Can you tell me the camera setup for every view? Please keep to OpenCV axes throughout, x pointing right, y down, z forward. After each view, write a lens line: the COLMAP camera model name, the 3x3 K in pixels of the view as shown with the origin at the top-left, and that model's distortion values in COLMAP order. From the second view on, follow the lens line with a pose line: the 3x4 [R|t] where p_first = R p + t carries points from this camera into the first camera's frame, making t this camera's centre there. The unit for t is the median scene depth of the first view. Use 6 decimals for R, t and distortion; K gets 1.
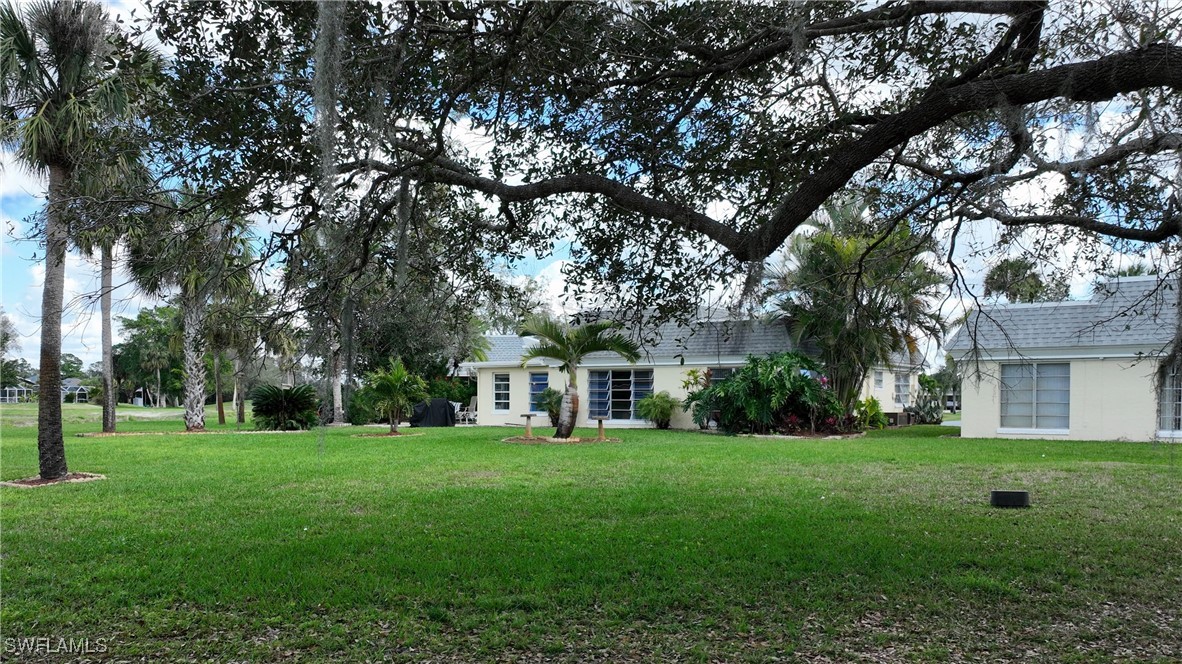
lens RADIAL K [[833.3, 0, 593.3], [0, 833.3, 336.1], [0, 0, 1]] dist [0.012010, 0.007460]
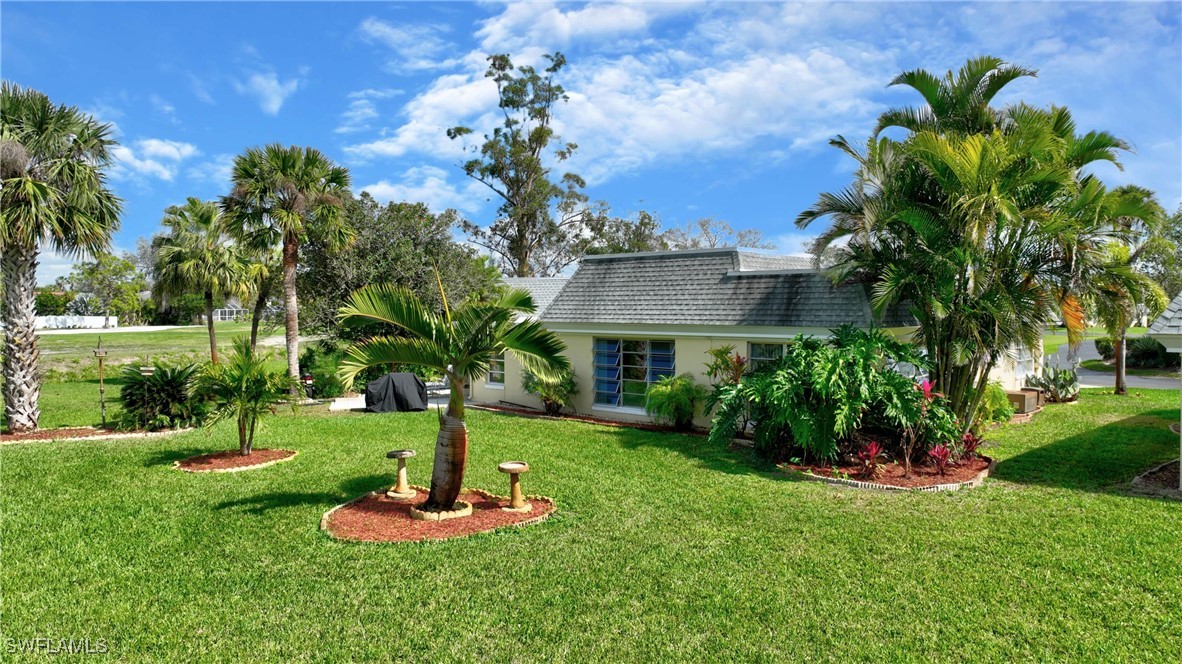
lens RADIAL K [[833.3, 0, 591.0], [0, 833.3, 330.5], [0, 0, 1]] dist [0.012010, 0.007460]
pose [[0.995152, 0.001561, -0.098332, 0.079425], [0.005498, 0.997427, 0.071473, -0.023130], [0.098190, -0.071667, 0.992584, 0.319294]]
